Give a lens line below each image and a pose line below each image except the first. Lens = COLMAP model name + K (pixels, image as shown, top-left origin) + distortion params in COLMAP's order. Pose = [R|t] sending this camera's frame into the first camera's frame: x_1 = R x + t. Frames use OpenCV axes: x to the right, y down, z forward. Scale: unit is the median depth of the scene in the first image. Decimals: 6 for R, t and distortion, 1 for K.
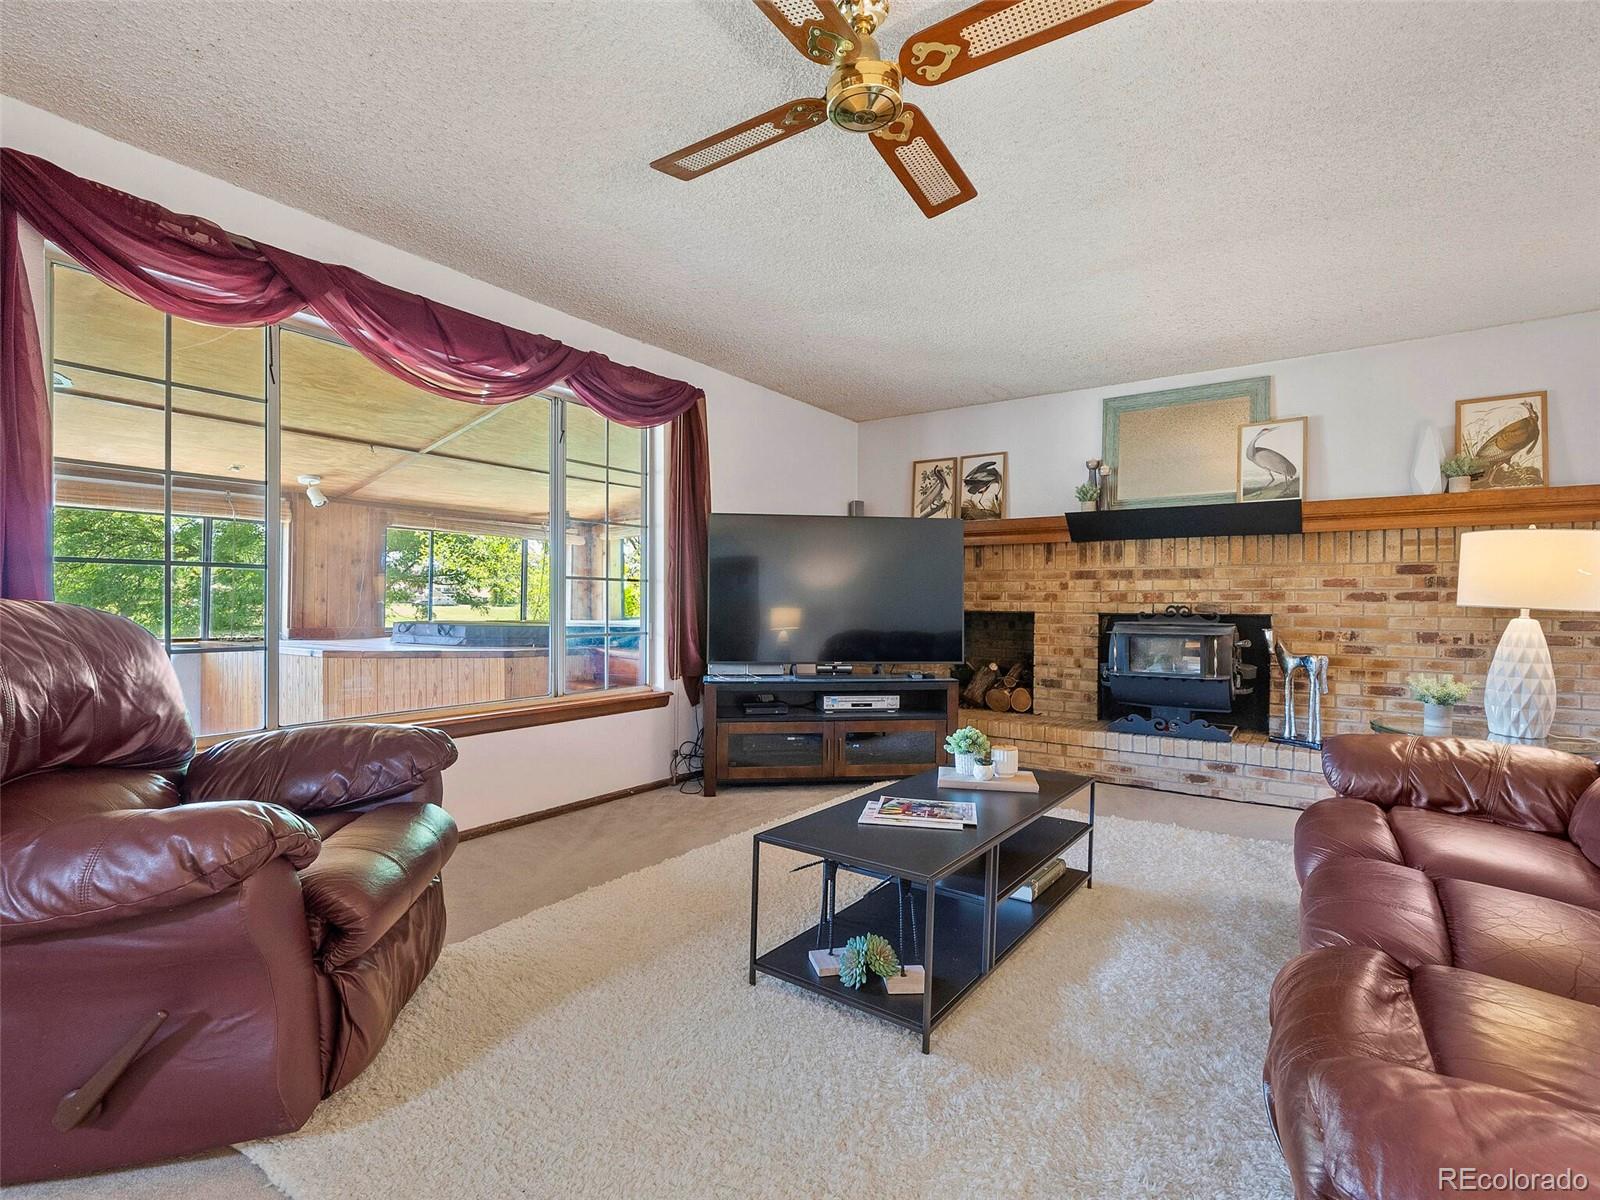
lens RADIAL K [[758.3, 0, 800.0], [0, 758.3, 600.0], [0, 0, 1]] dist [-0.002538, -0.000230]
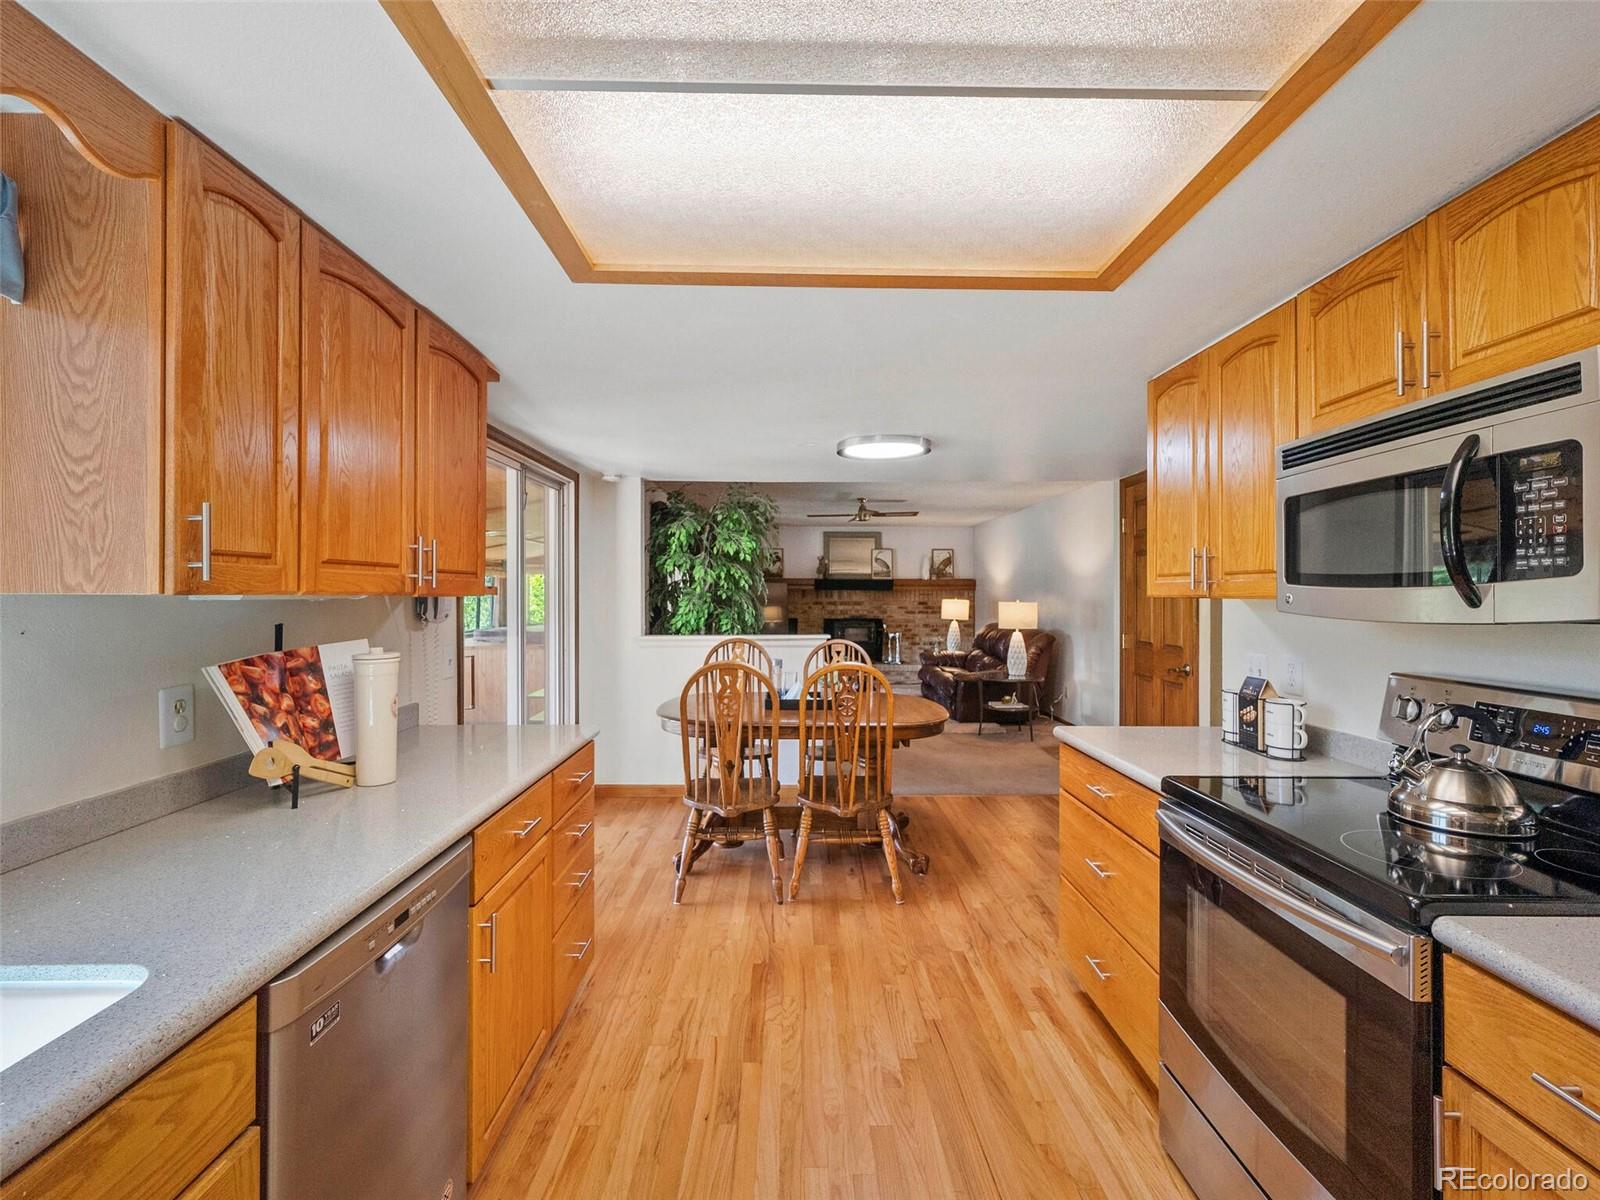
lens RADIAL K [[758.3, 0, 800.0], [0, 758.3, 600.0], [0, 0, 1]] dist [-0.002538, -0.000230]
pose [[0.813781, -0.008493, 0.581109, -1.254067], [-0.001024, 0.999871, 0.016046, -0.094135], [-0.581170, -0.013653, 0.813667, -1.103165]]
